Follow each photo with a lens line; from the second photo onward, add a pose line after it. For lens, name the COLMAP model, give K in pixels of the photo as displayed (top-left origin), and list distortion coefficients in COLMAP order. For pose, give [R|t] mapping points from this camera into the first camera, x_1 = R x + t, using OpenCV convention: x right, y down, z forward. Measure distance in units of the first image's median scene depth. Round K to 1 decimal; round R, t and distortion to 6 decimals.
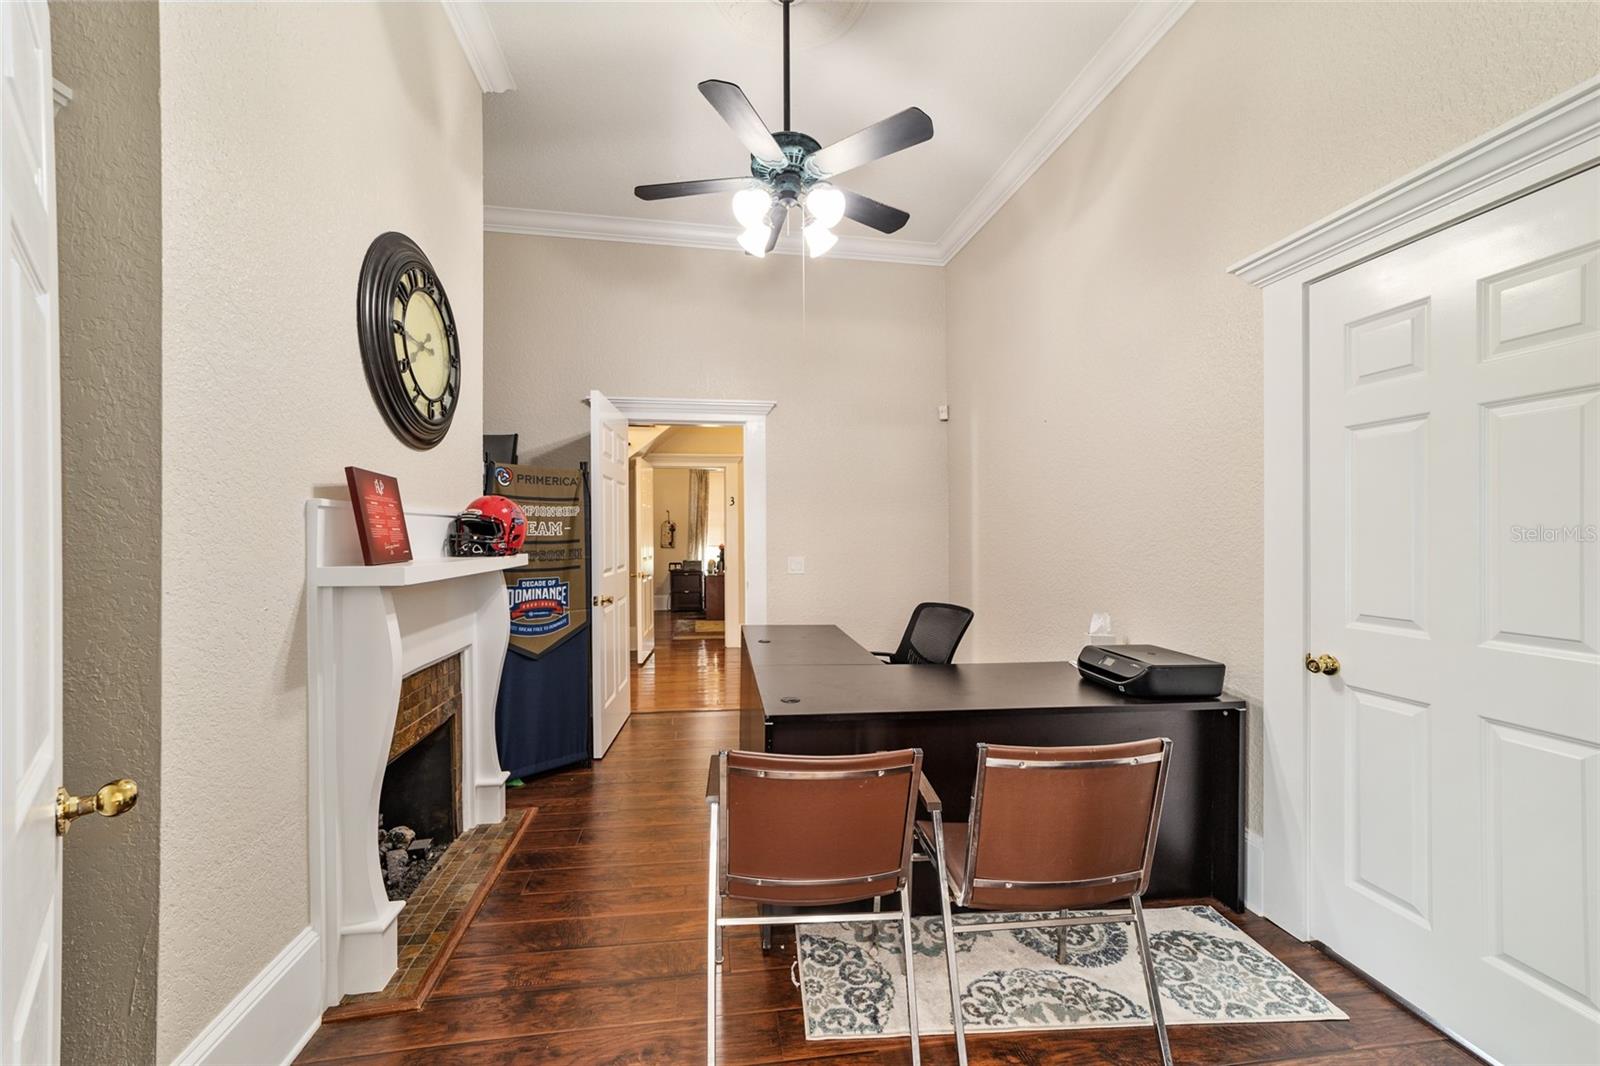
lens RADIAL K [[618.7, 0, 793.7], [0, 618.7, 534.7], [0, 0, 1]] dist [-0.009687, 0.003119]
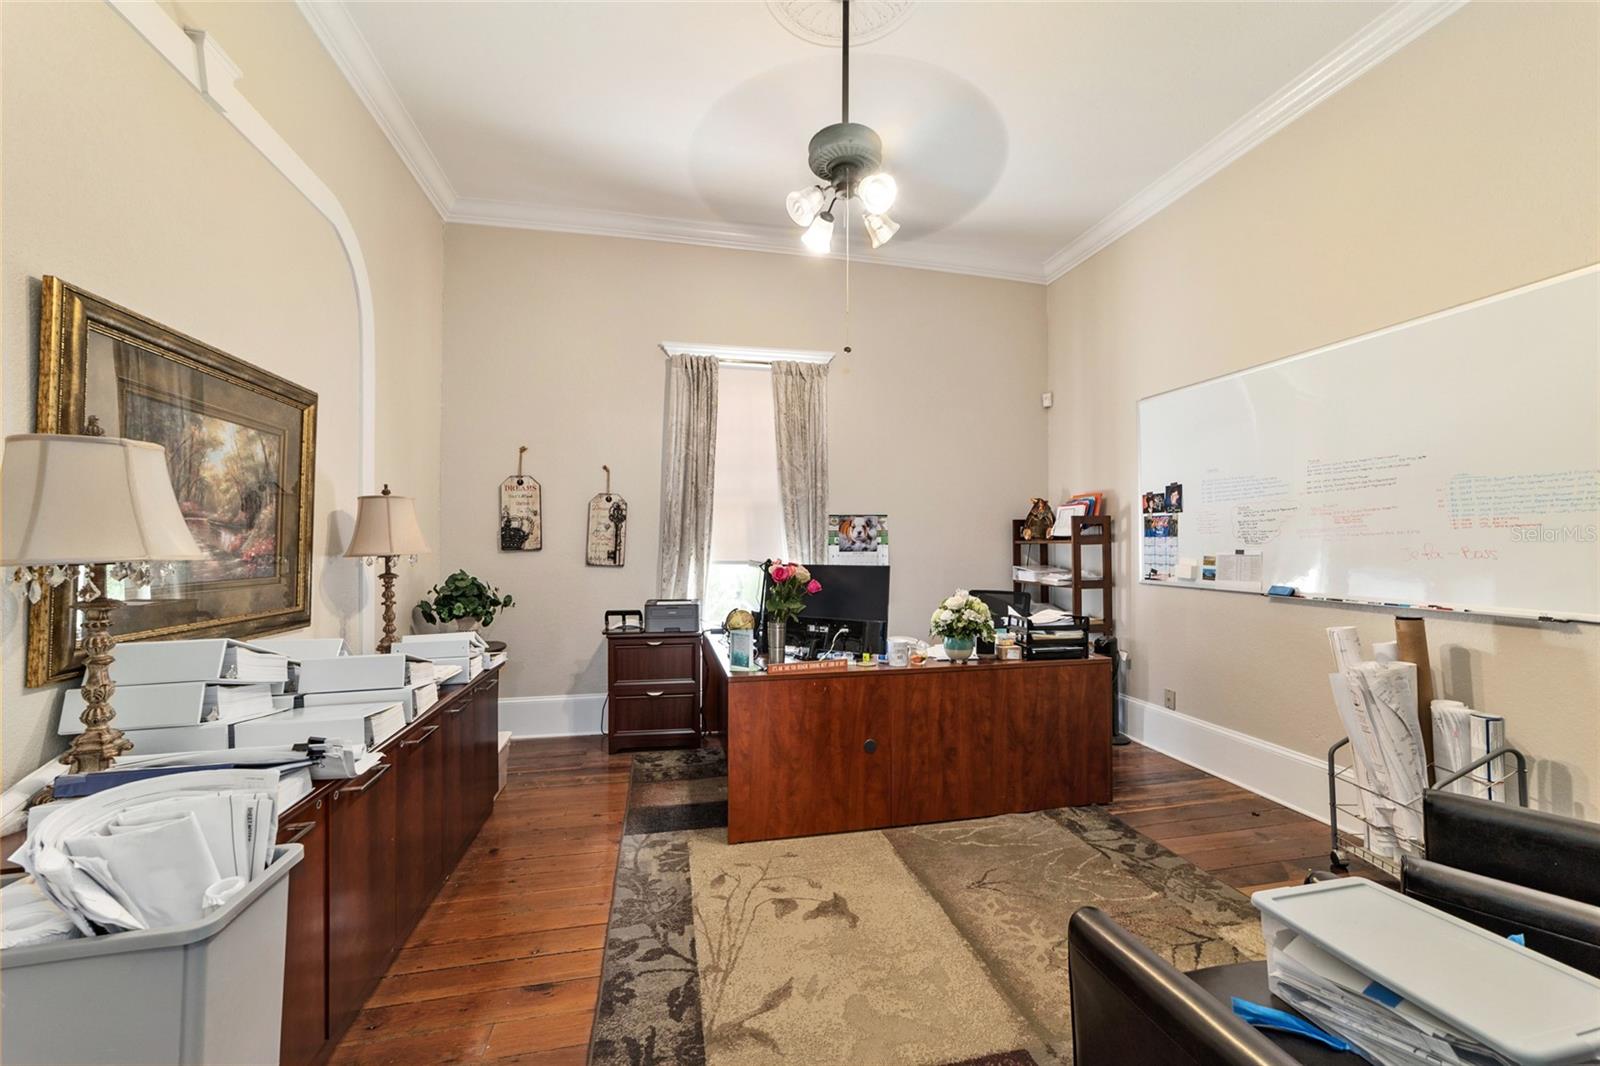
lens RADIAL K [[618.7, 0, 803.7], [0, 618.7, 533.0], [0, 0, 1]] dist [-0.009687, 0.003119]
pose [[0.996794, 0.006702, 0.079734, -0.114982], [-0.004400, 0.999569, -0.029013, 0.011432], [-0.079894, 0.028570, 0.996394, 0.625034]]
